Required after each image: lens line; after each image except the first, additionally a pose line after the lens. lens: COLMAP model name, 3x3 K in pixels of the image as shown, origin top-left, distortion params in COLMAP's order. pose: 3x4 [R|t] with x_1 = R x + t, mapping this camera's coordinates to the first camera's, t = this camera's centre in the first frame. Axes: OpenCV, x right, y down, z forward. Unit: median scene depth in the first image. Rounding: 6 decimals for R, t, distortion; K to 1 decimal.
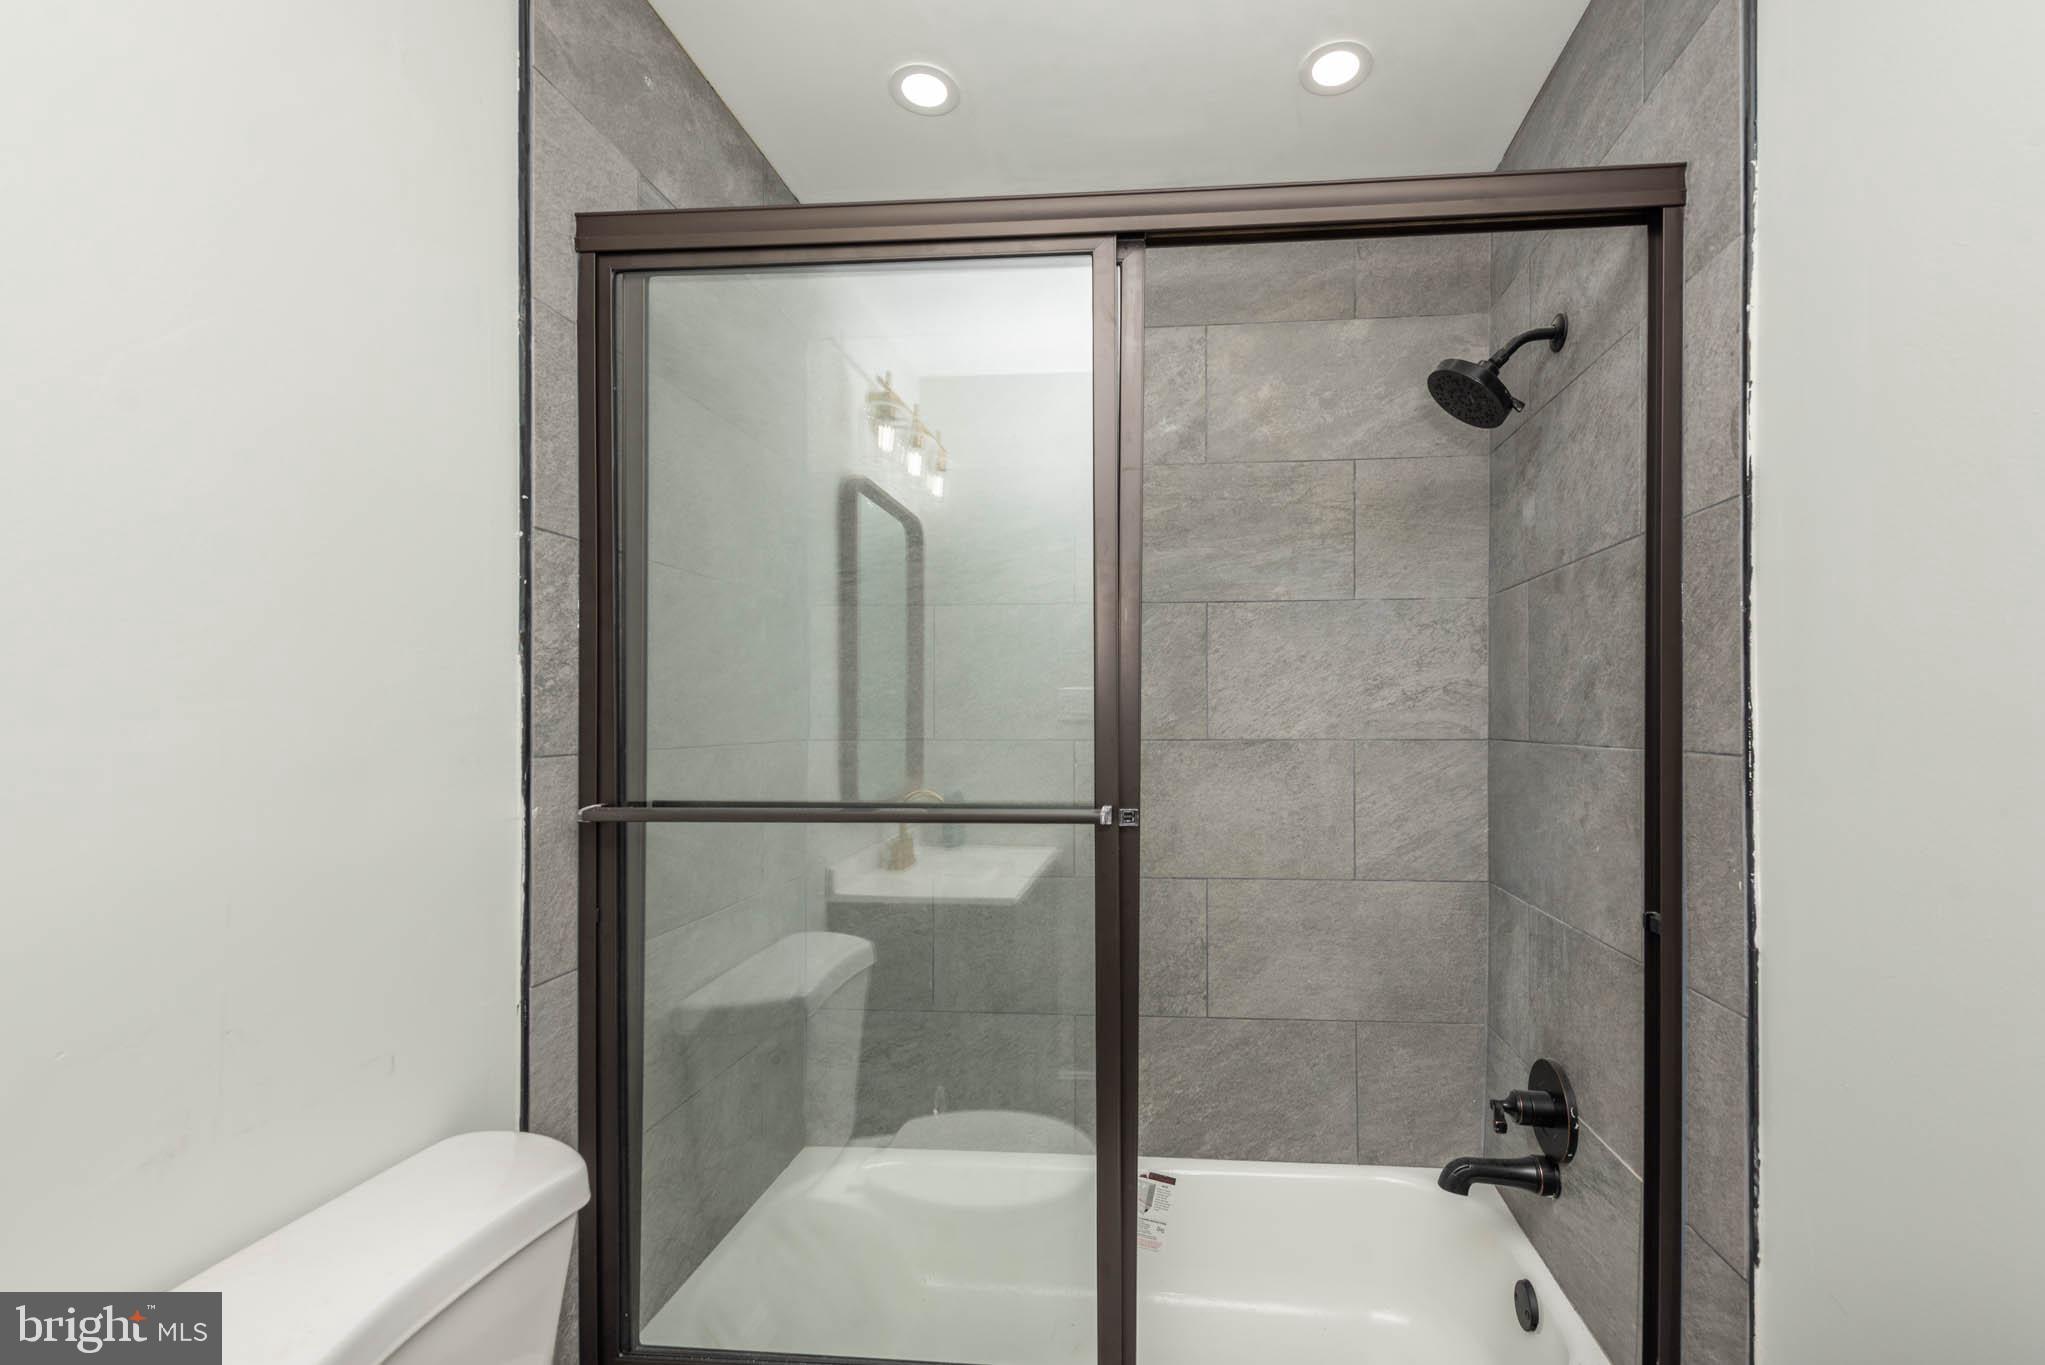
lens RADIAL K [[856.1, 0, 1110.4], [0, 856.1, 708.7], [0, 0, 1]] dist [0.016697, -0.005174]
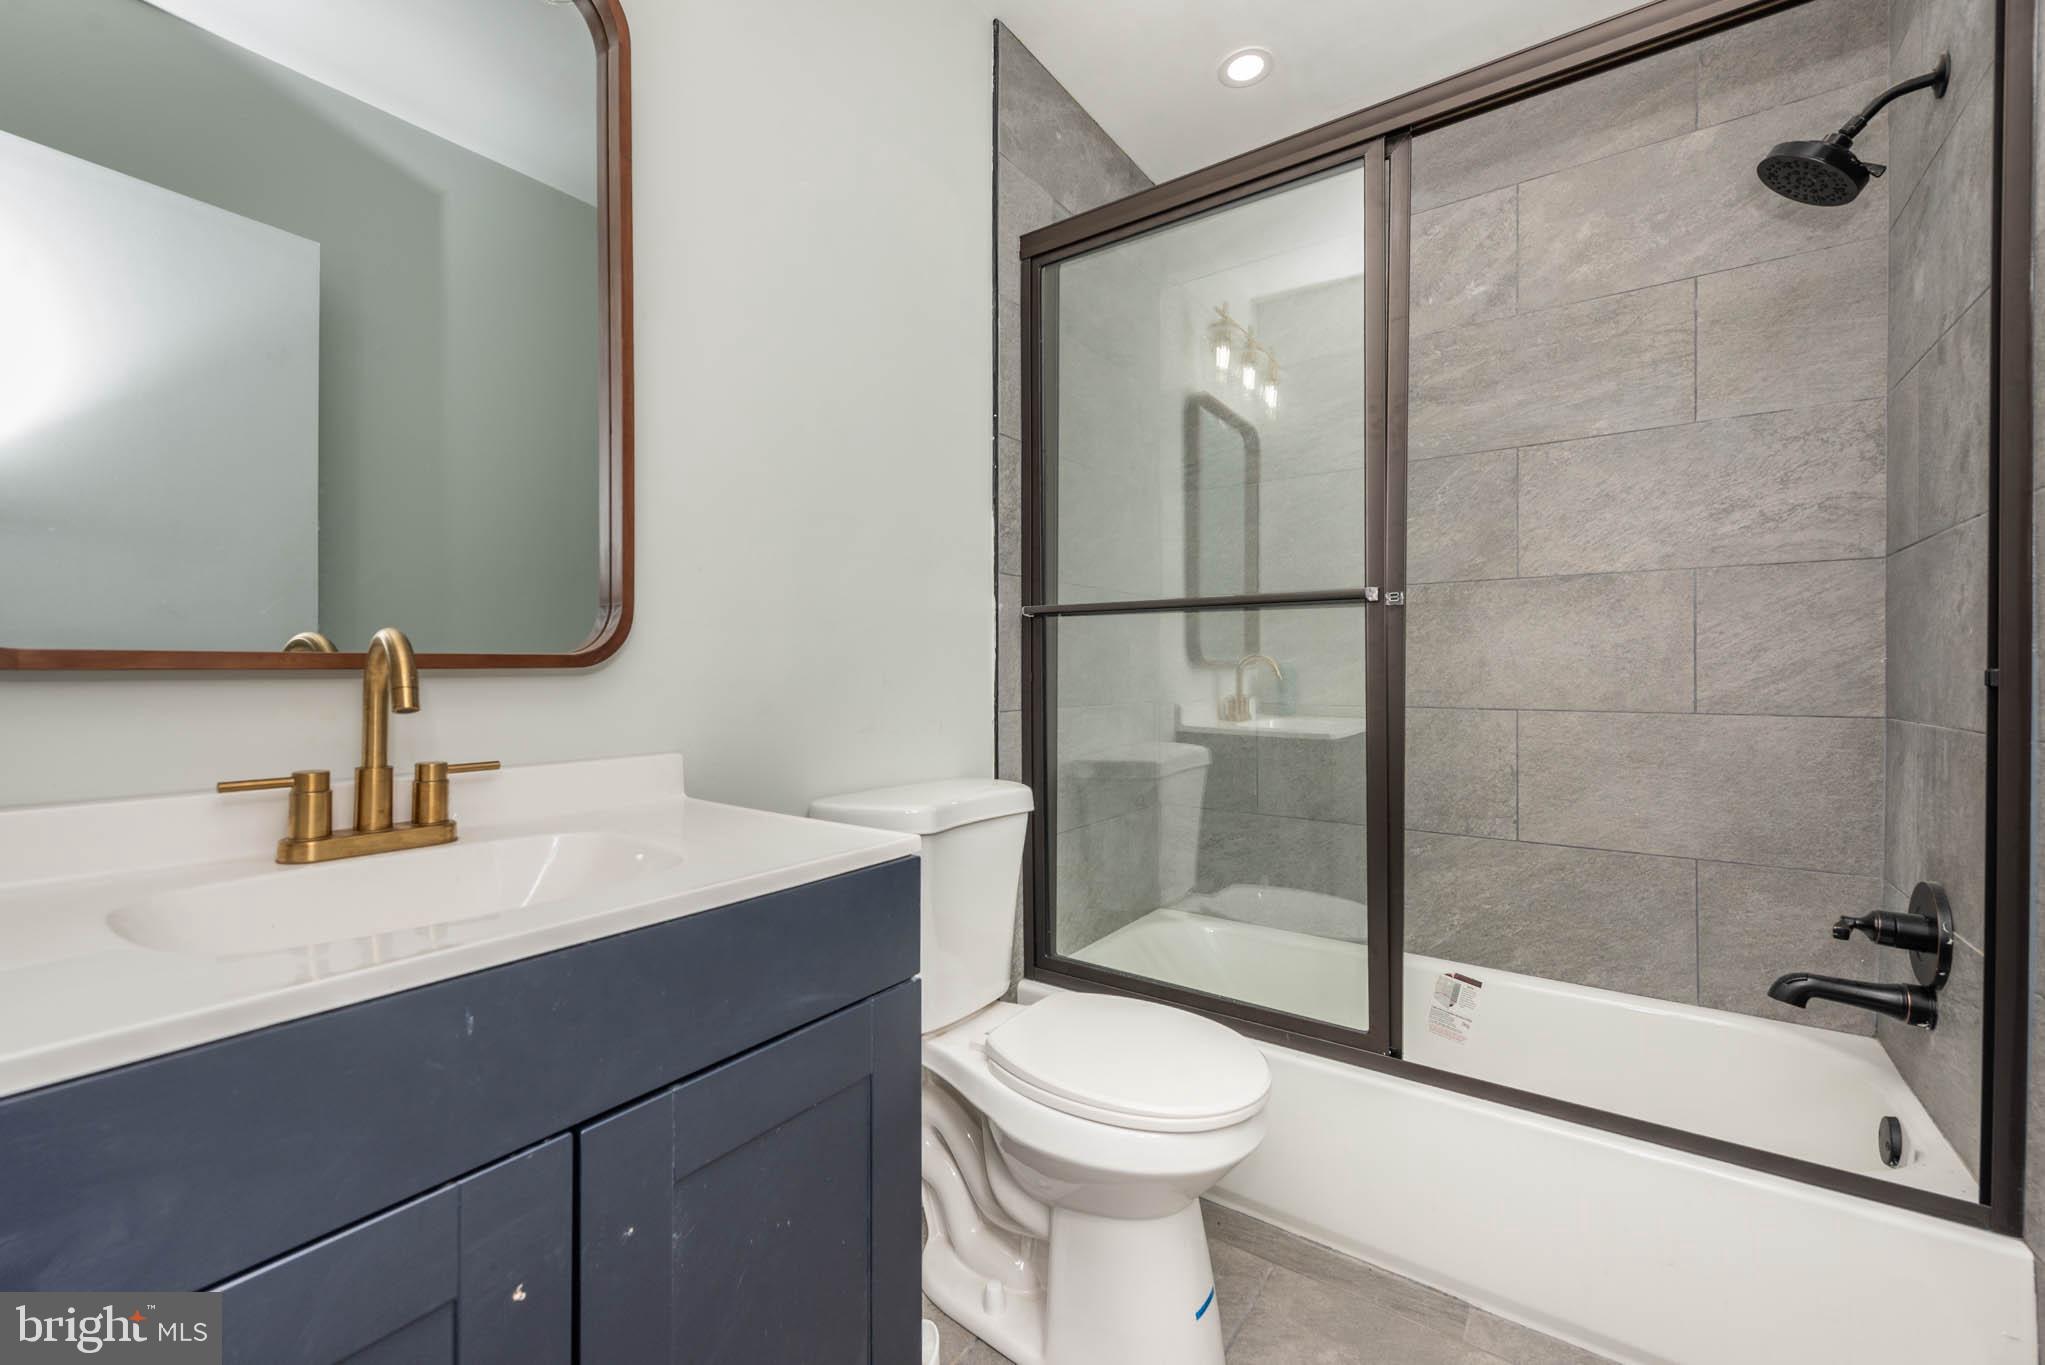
lens RADIAL K [[825.2, 0, 997.0], [0, 825.2, 684.9], [0, 0, 1]] dist [0.013114, -0.003941]
pose [[0.853621, 0.011096, -0.520777, 0.103881], [0.006114, 0.999491, 0.031318, 0.140219], [0.520859, -0.029918, 0.853118, -0.238411]]
